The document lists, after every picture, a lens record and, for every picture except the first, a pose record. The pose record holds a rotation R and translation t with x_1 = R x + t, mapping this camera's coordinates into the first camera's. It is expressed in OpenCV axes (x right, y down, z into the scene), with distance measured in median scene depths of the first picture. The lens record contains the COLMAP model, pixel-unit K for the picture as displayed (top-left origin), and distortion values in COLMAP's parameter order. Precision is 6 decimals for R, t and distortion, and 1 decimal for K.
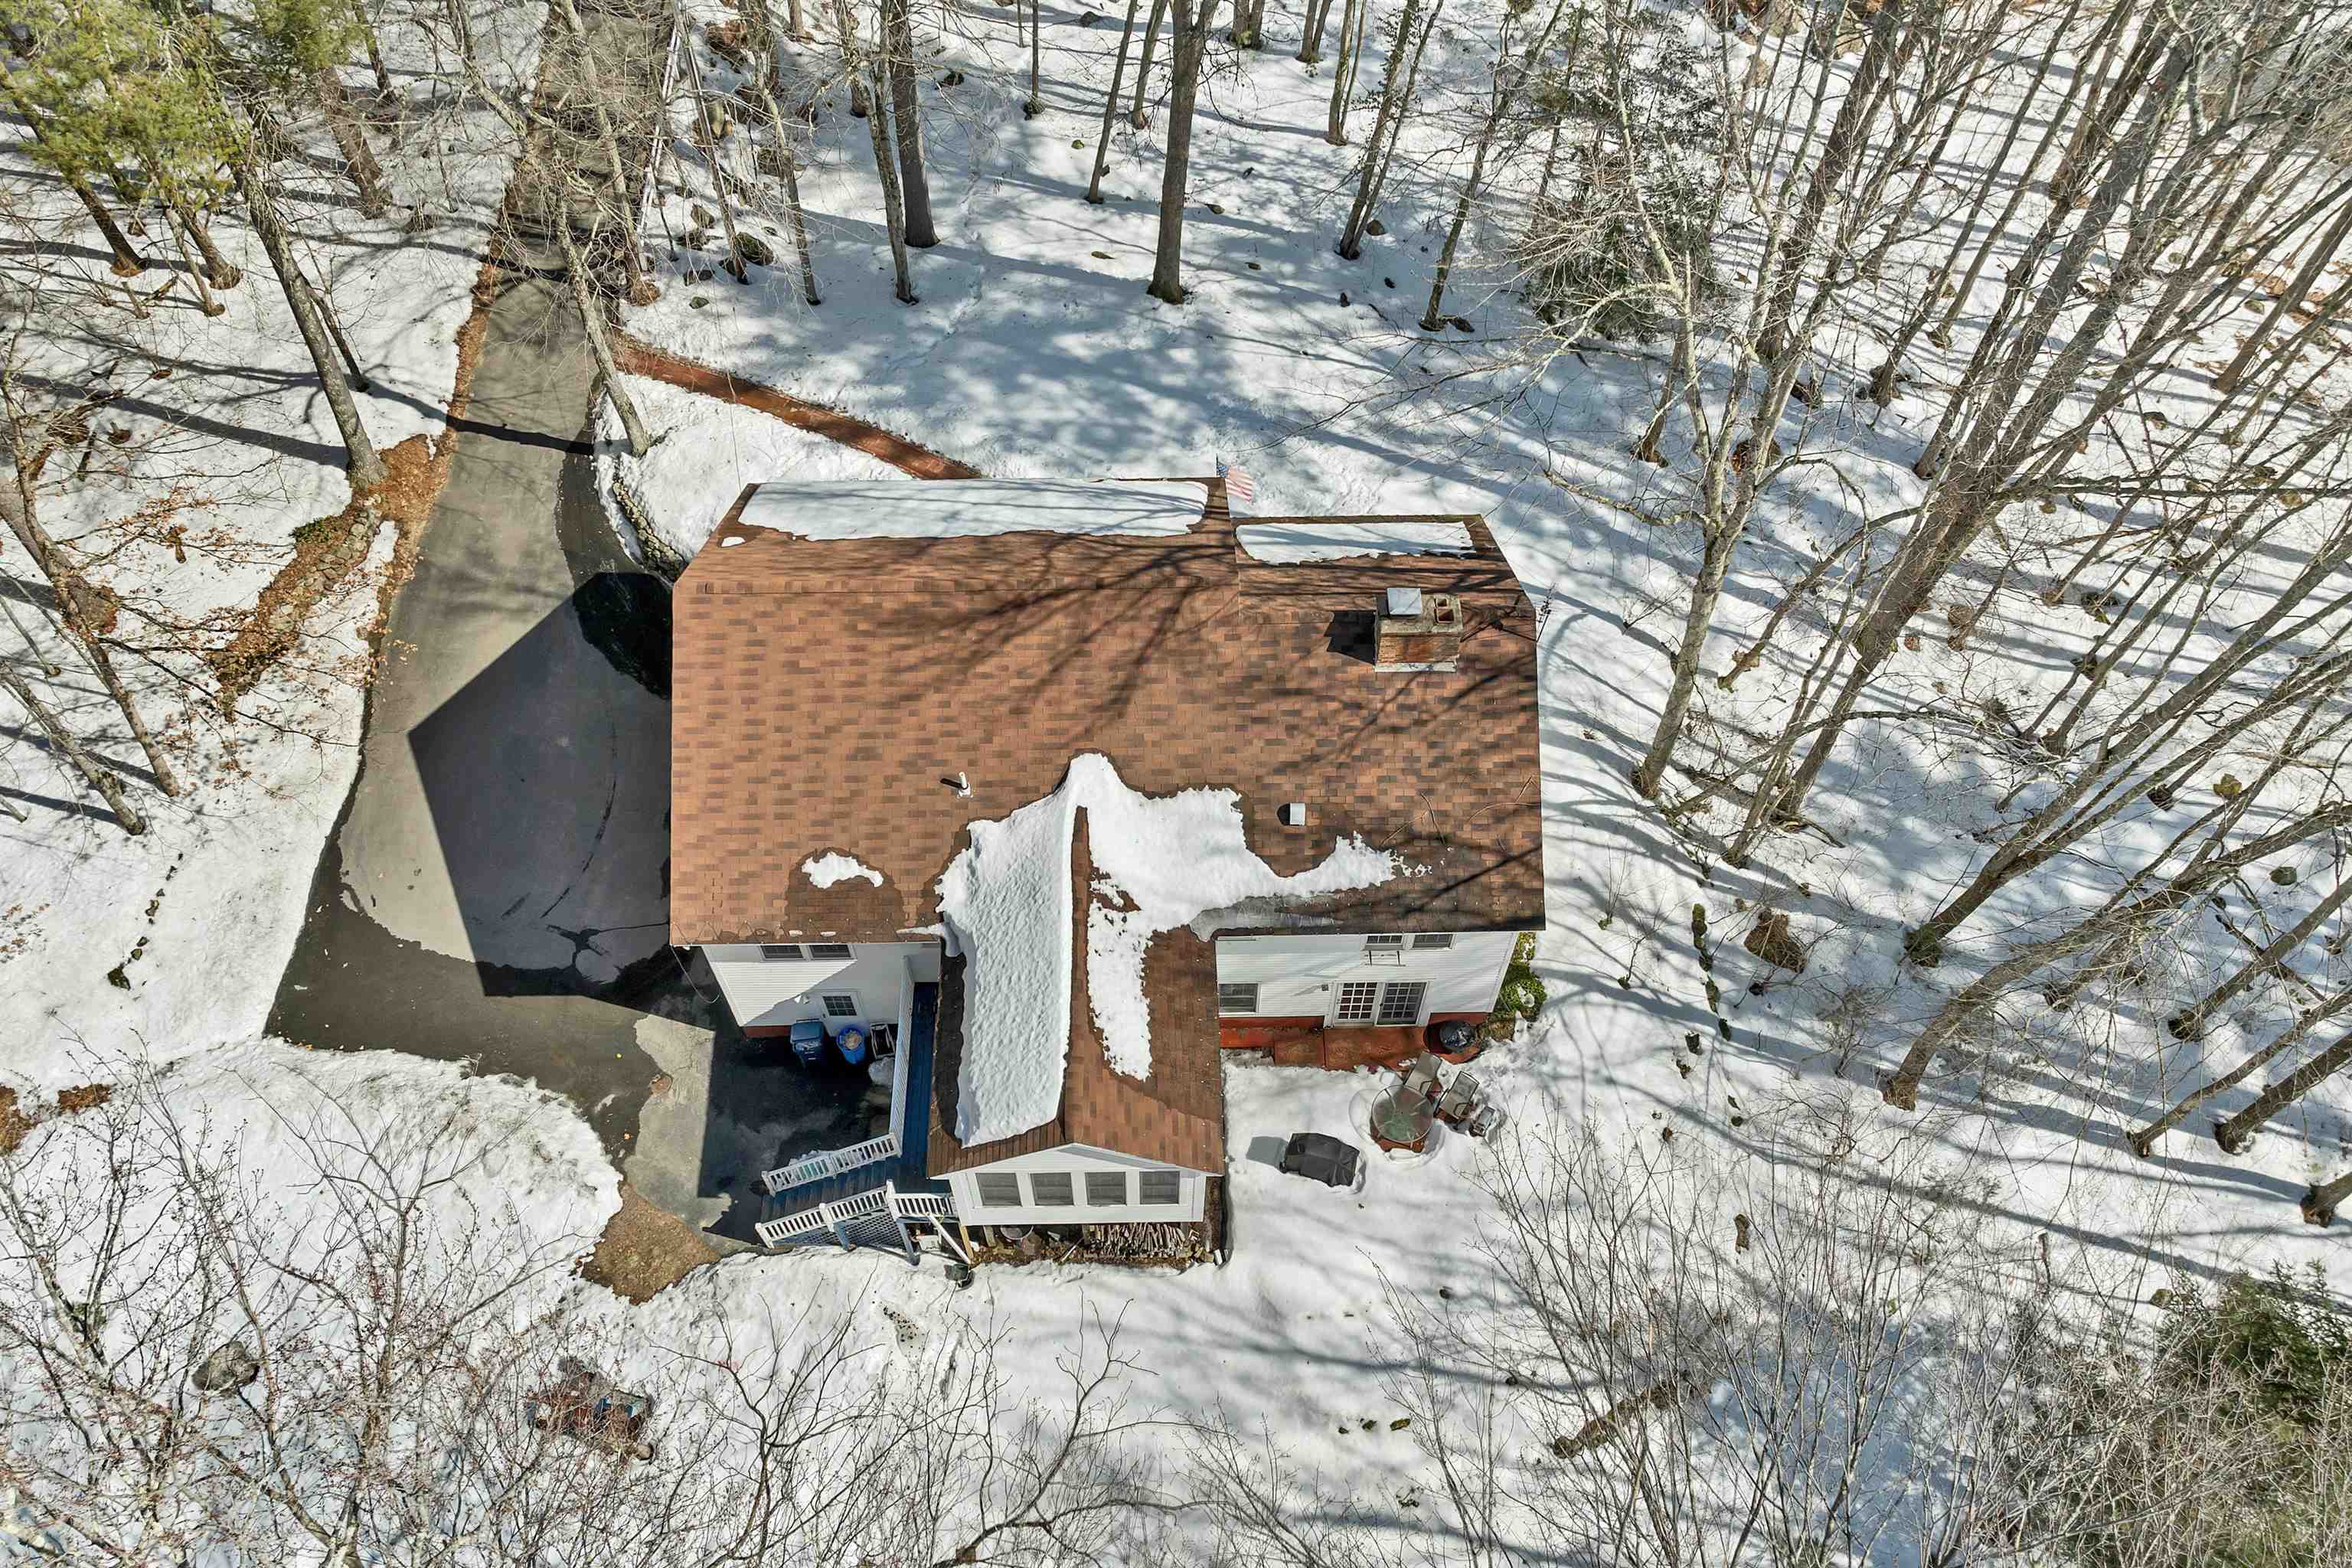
lens RADIAL K [[1661.0, 0, 1191.4], [0, 1661.0, 847.9], [0, 0, 1]] dist [-0.002189, -0.059192]
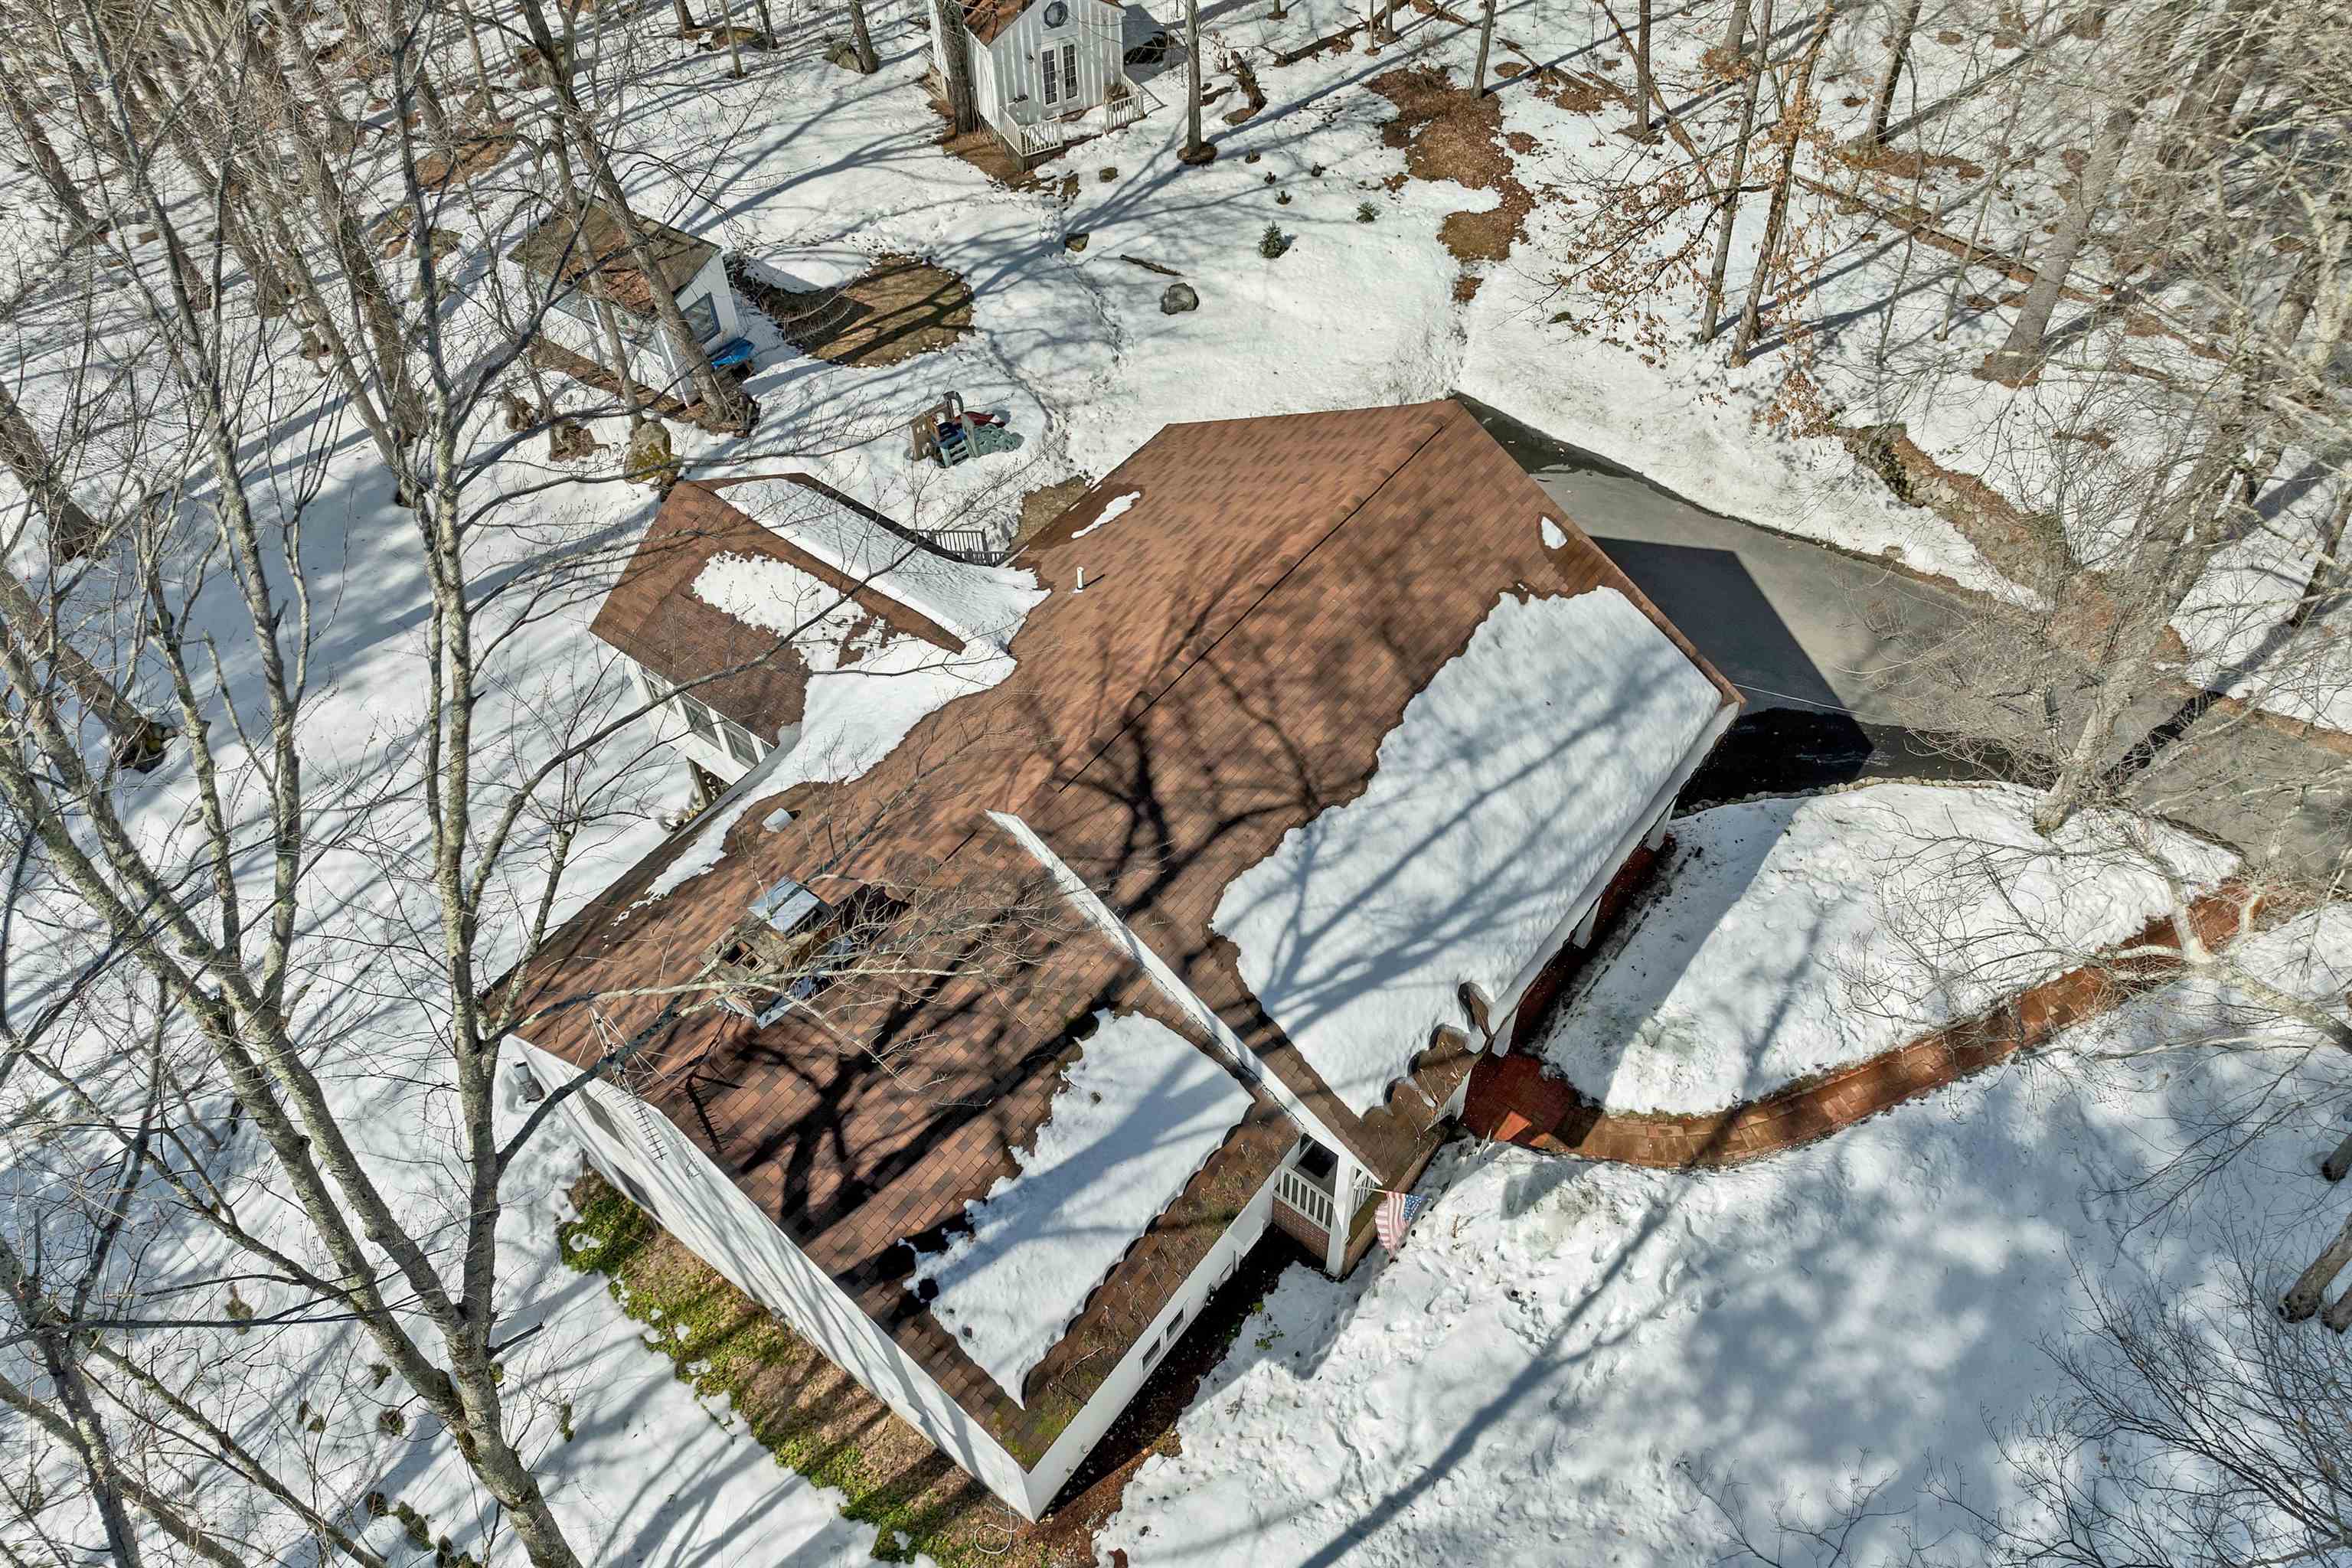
lens RADIAL K [[1661.0, 0, 1191.4], [0, 1661.0, 847.9], [0, 0, 1]] dist [-0.002189, -0.059192]
pose [[-0.624395, 0.615957, -0.480342, 0.291570], [-0.652597, -0.073437, 0.754138, -0.660368], [0.429242, 0.784349, 0.447825, 0.675942]]
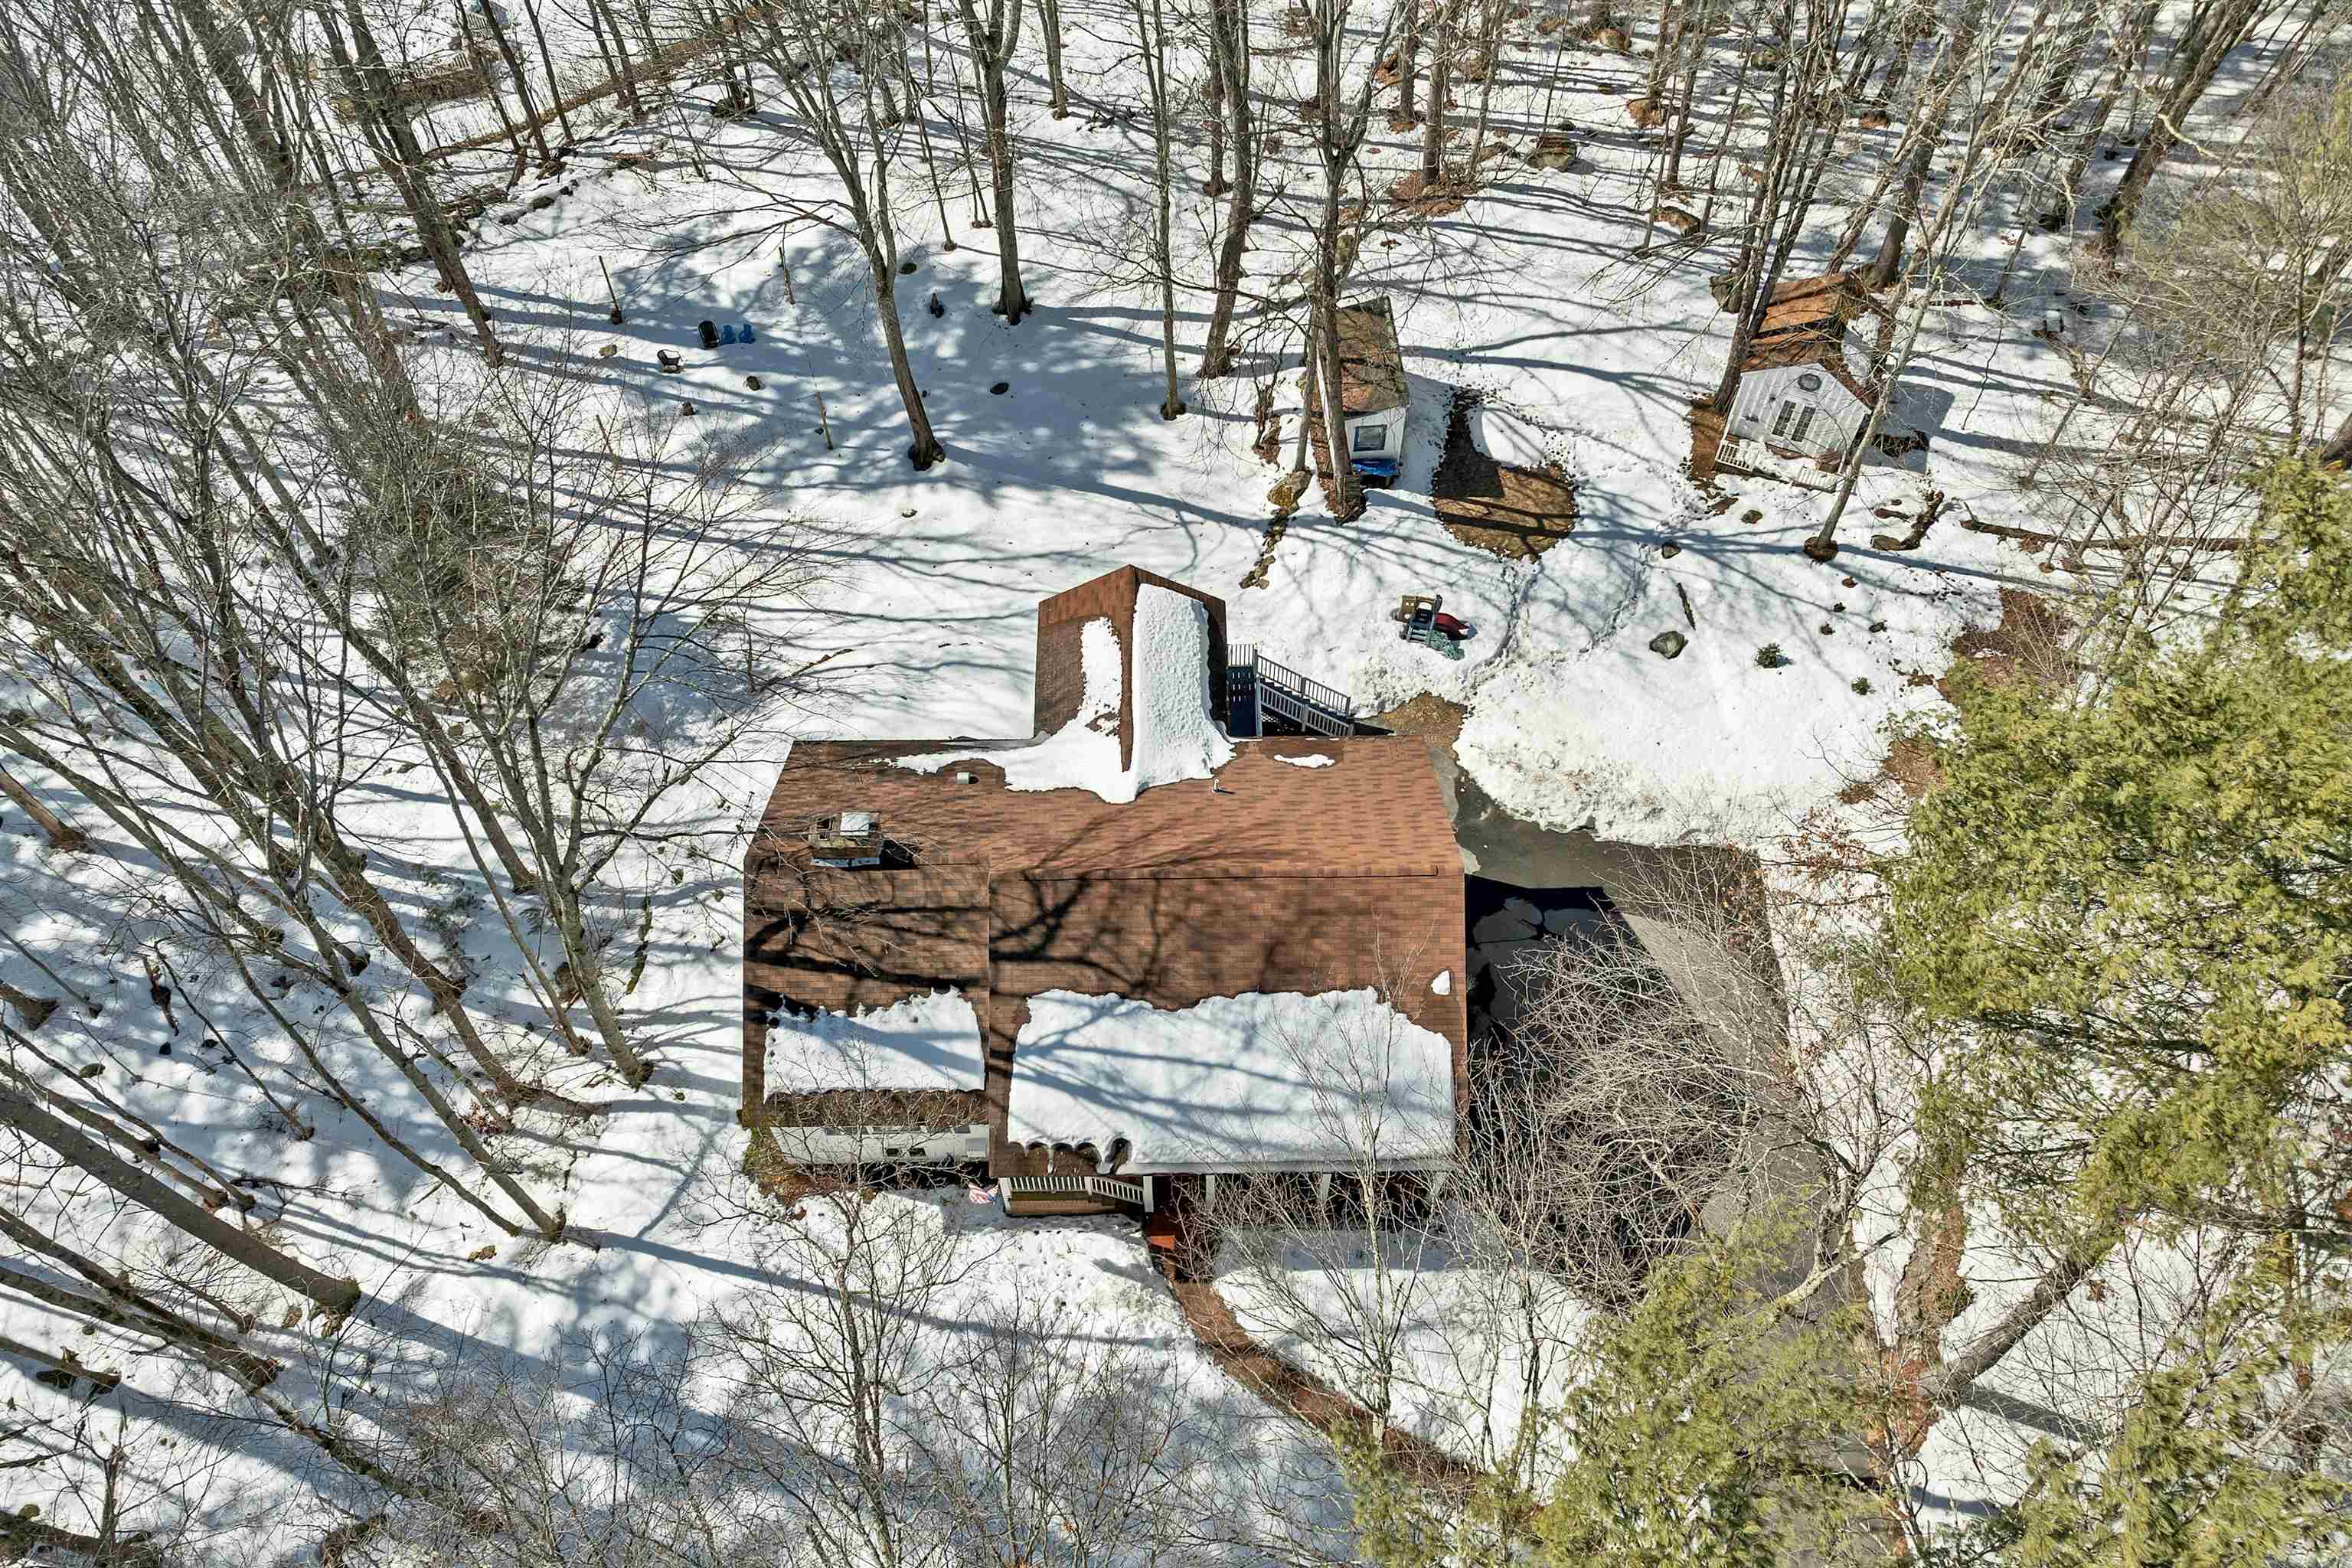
lens RADIAL K [[1661.0, 0, 1191.4], [0, 1661.0, 847.9], [0, 0, 1]] dist [-0.002189, -0.059192]
pose [[-0.999876, -0.011946, -0.010245, -0.094272], [-0.004015, -0.435795, 0.900037, -1.117515], [-0.015217, 0.899967, 0.435693, 0.427411]]
